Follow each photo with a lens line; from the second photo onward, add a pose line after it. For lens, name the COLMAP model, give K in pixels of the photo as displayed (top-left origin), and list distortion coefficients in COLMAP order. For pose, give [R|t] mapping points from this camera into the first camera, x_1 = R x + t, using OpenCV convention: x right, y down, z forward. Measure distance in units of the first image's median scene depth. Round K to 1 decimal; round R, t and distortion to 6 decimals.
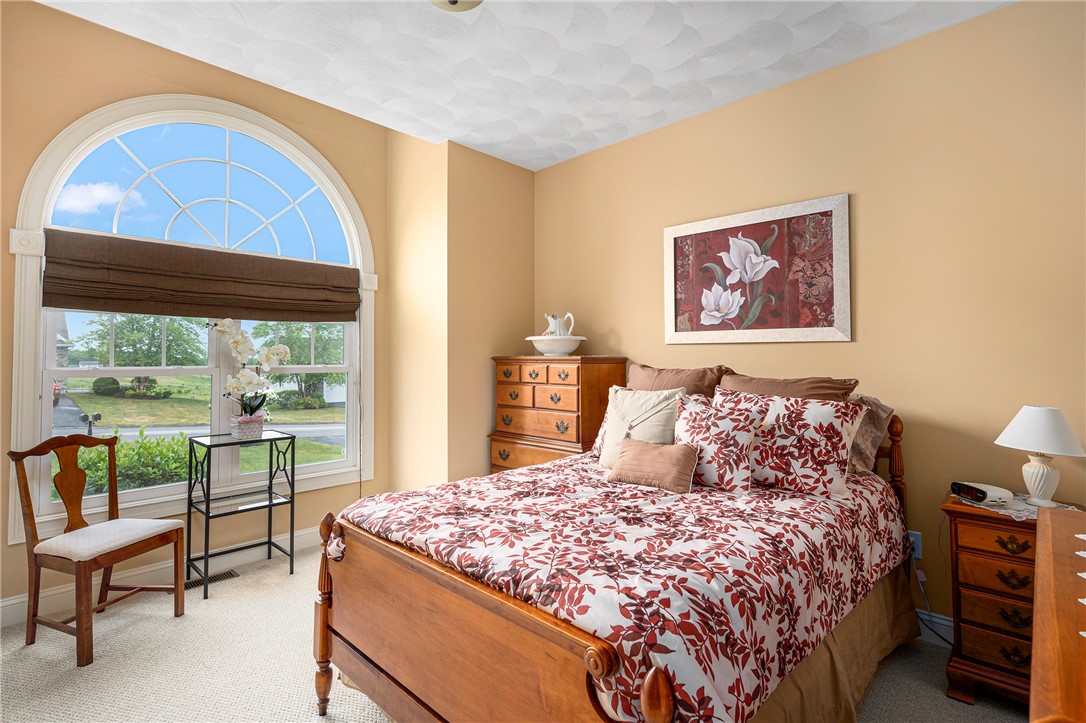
lens RADIAL K [[526.6, 0, 541.1], [0, 526.6, 356.0], [0, 0, 1]] dist [0.001866, -0.001318]
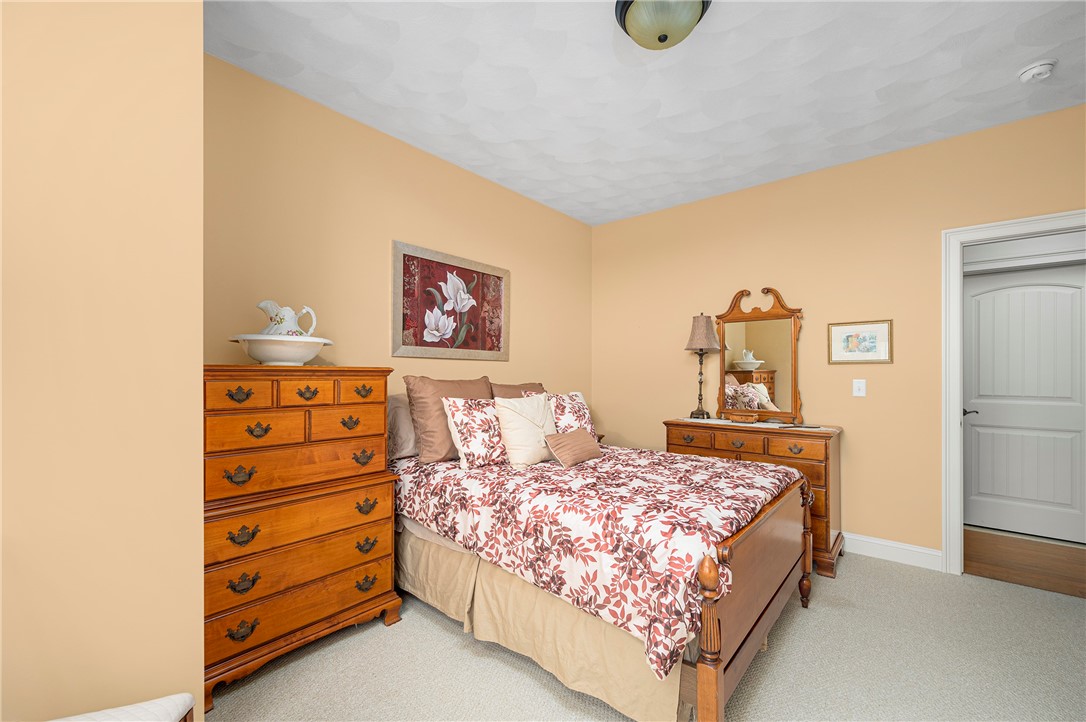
lens RADIAL K [[445.5, 0, 539.1], [0, 445.5, 369.5], [0, 0, 1]] dist [-0.004169, 0.000965]
pose [[-0.034333, 0.006576, 0.999389, -0.678984], [-0.016792, 0.999833, -0.007155, 0.004207], [-0.999269, -0.017027, -0.034216, 0.820819]]
